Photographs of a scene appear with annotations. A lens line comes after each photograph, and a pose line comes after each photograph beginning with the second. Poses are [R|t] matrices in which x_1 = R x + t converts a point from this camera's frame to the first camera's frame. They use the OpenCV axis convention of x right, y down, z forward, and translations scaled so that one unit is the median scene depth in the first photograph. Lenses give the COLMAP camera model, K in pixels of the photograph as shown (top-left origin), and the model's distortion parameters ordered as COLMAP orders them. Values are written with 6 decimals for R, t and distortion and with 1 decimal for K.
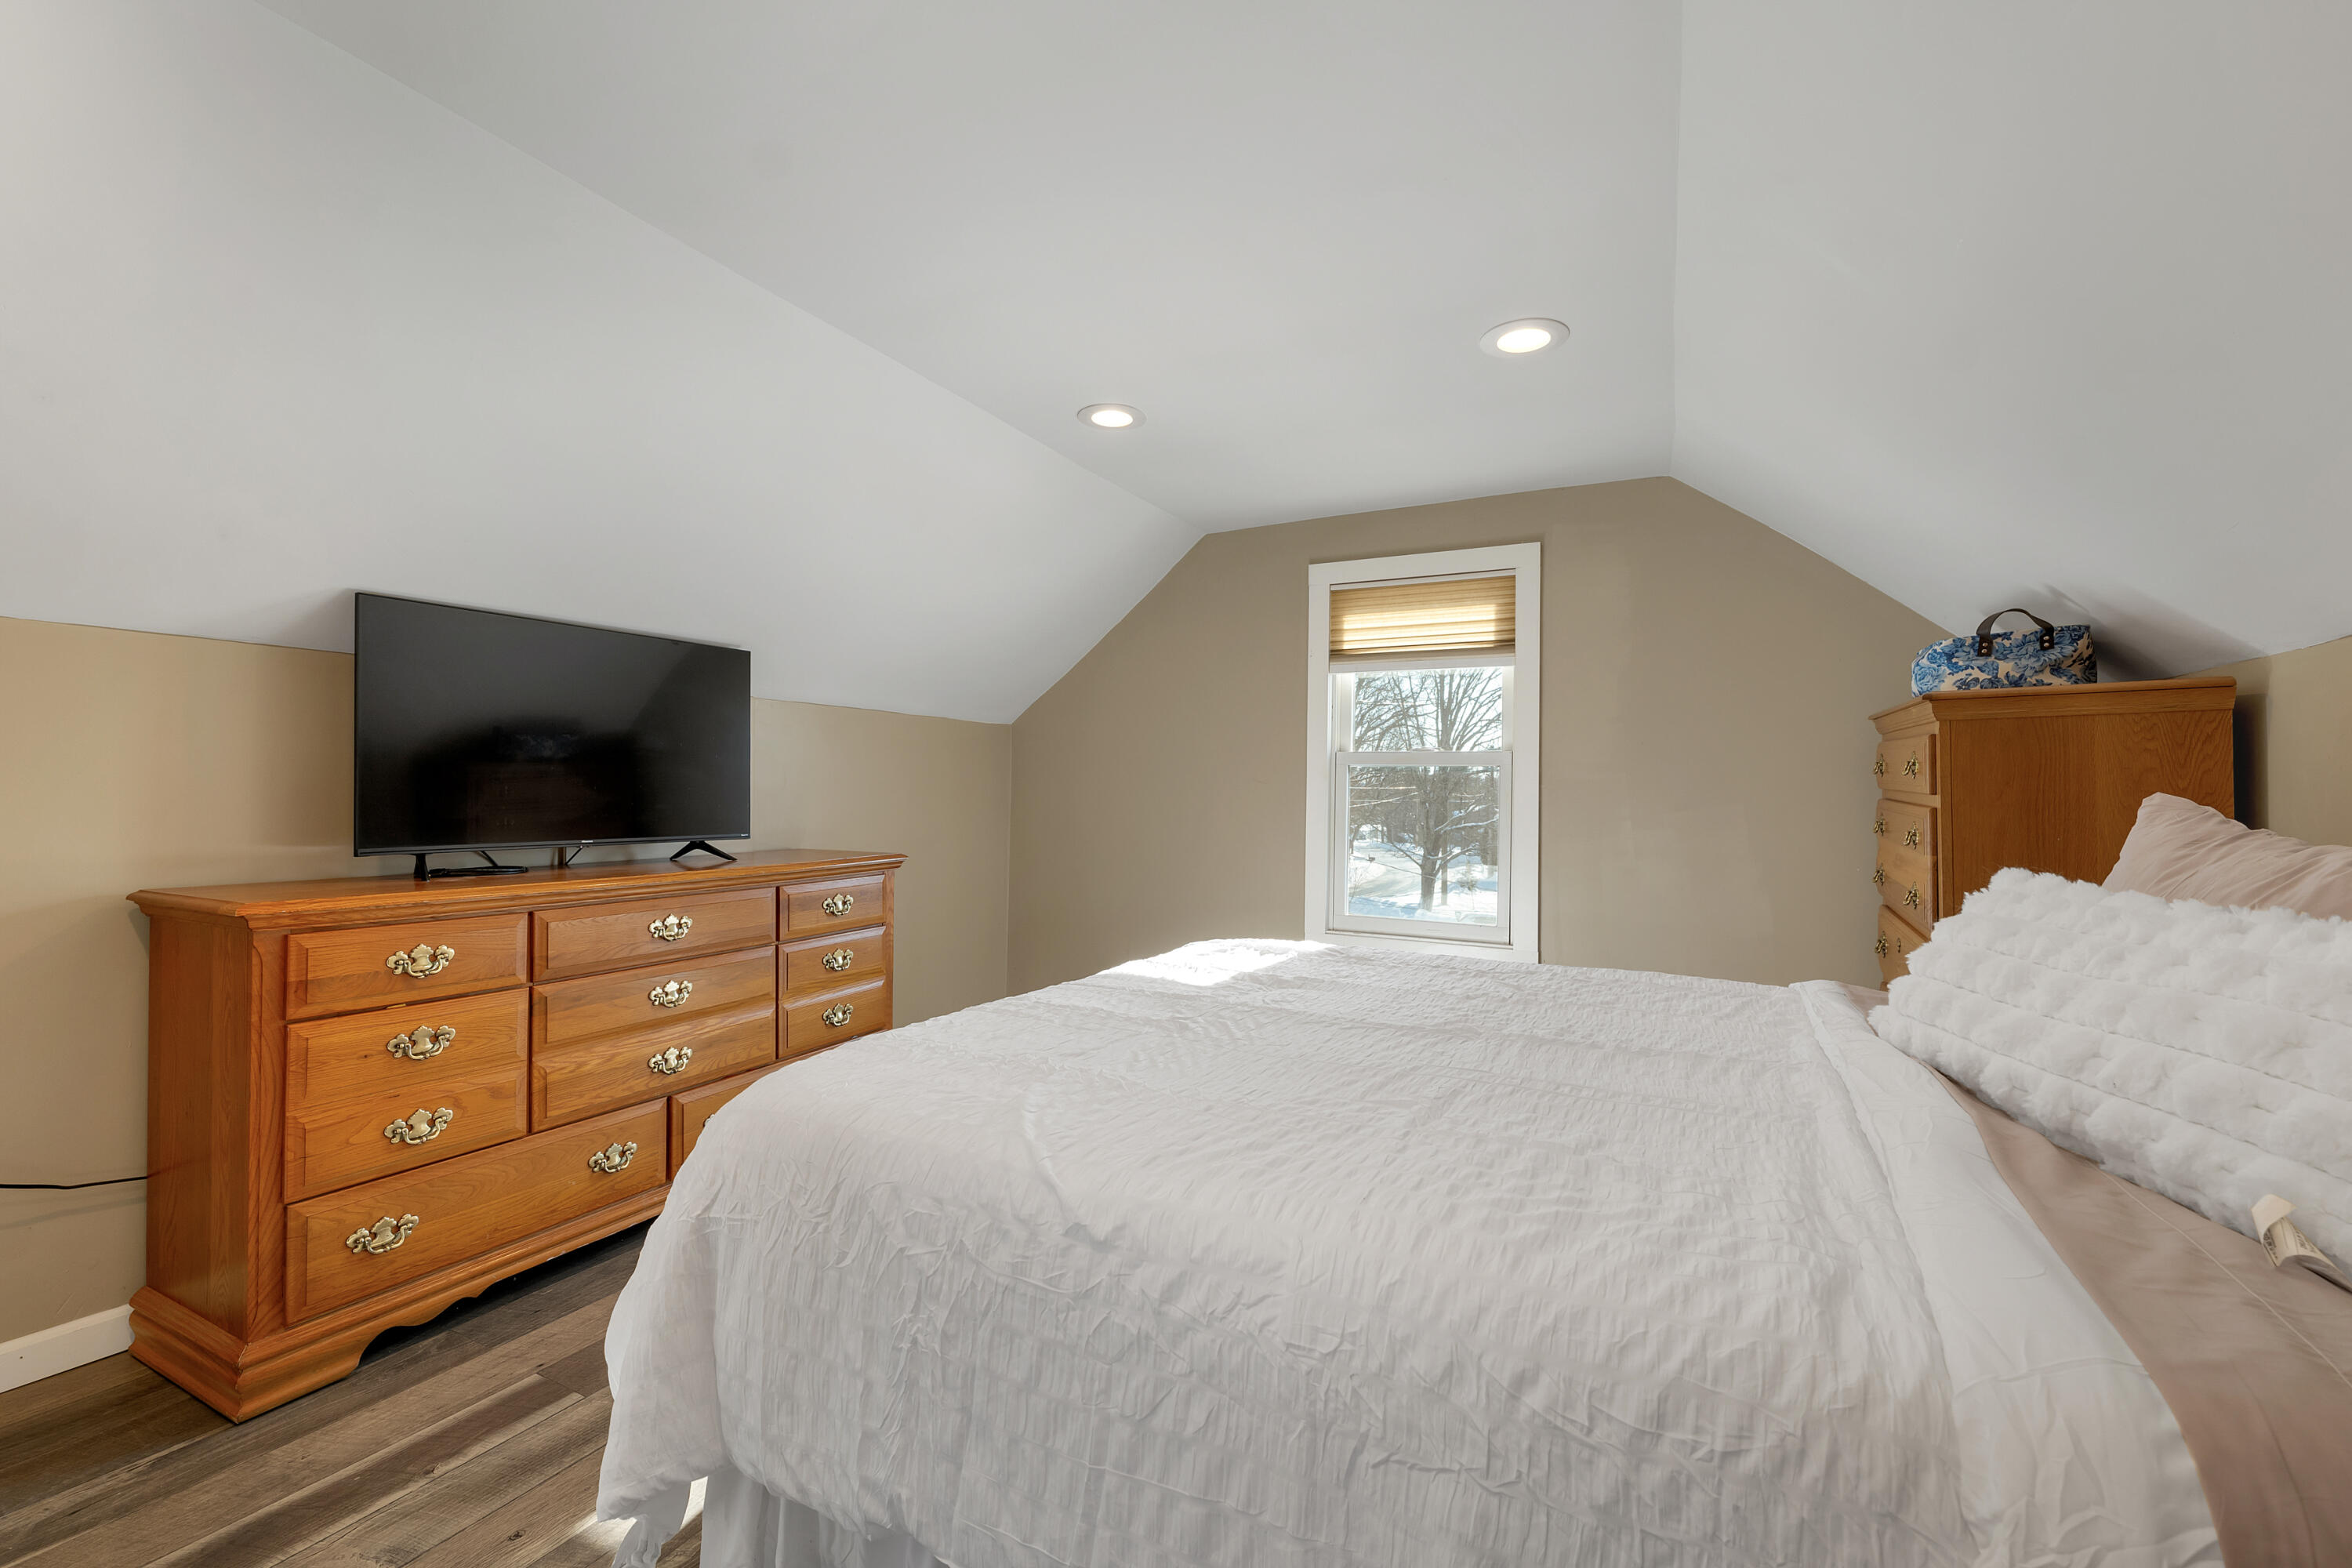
lens RADIAL K [[1002.2, 0, 1179.0], [0, 1002.2, 778.1], [0, 0, 1]] dist [-0.001702, -0.000152]
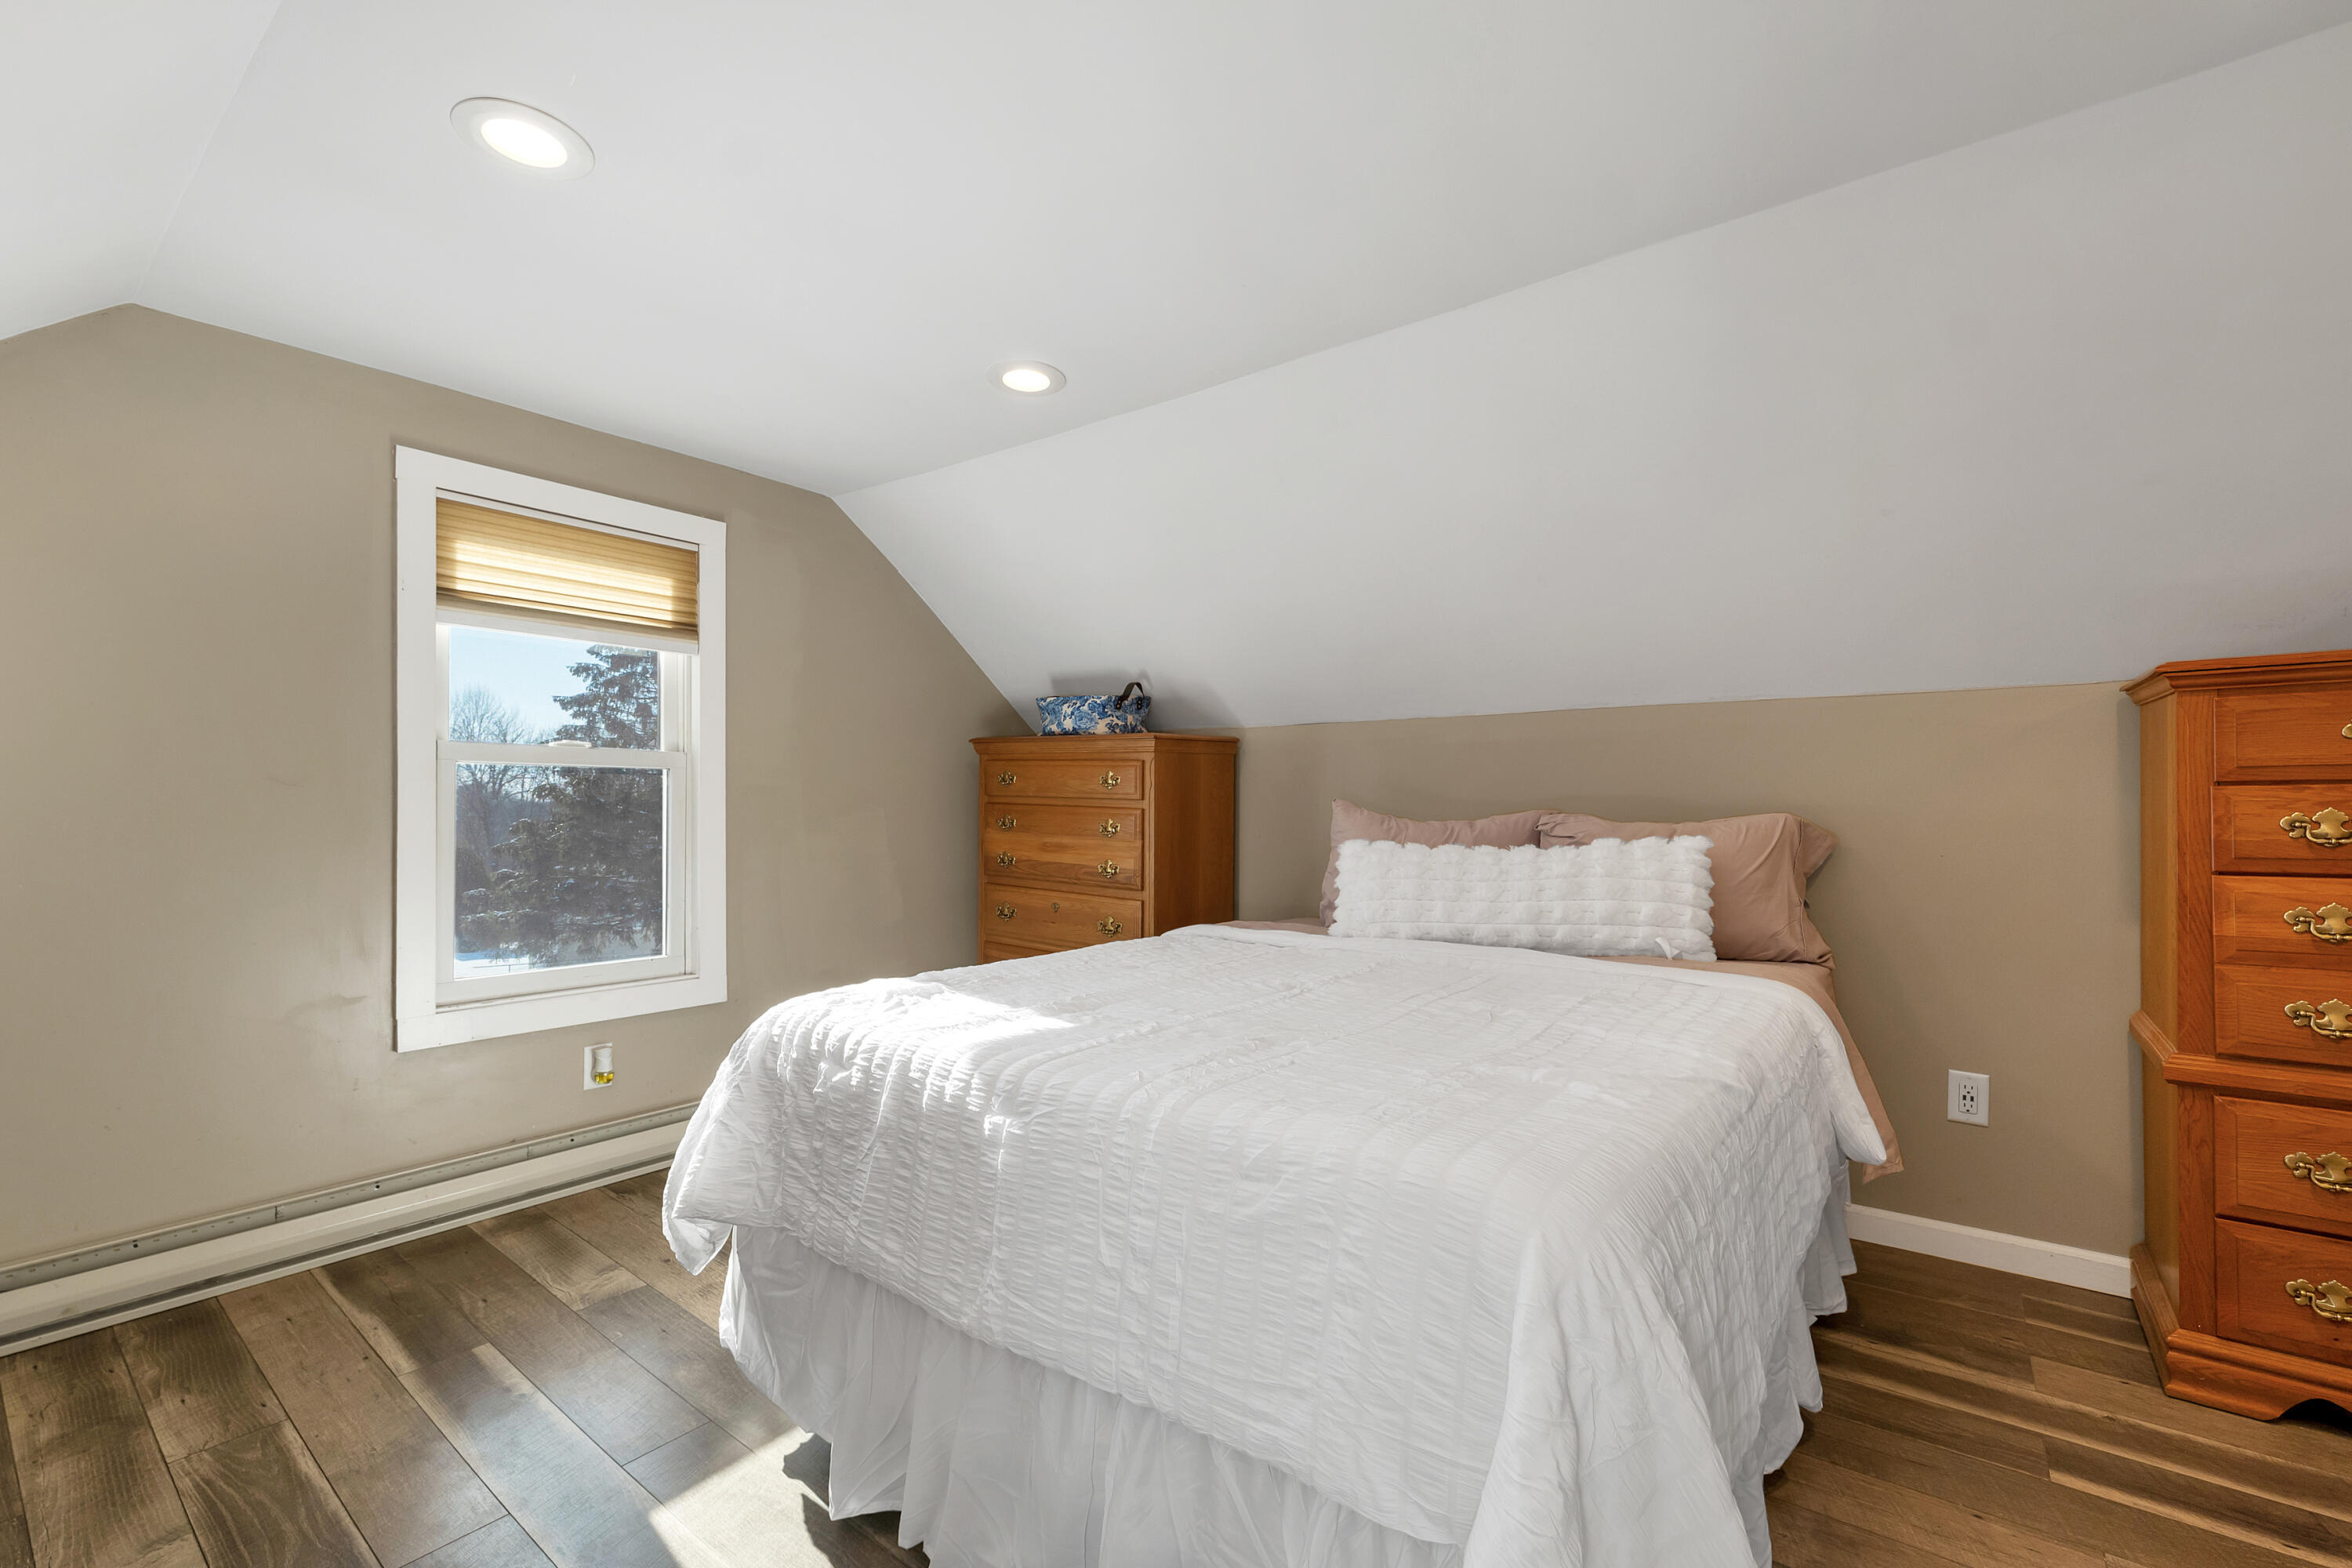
lens RADIAL K [[1002.2, 0, 1176.6], [0, 1002.2, 800.5], [0, 0, 1]] dist [-0.001702, -0.000152]
pose [[0.178090, -0.000373, 0.984014, -0.445727], [-0.011473, 0.999931, 0.002455, 0.007682], [-0.983947, -0.011727, 0.178074, 0.424108]]
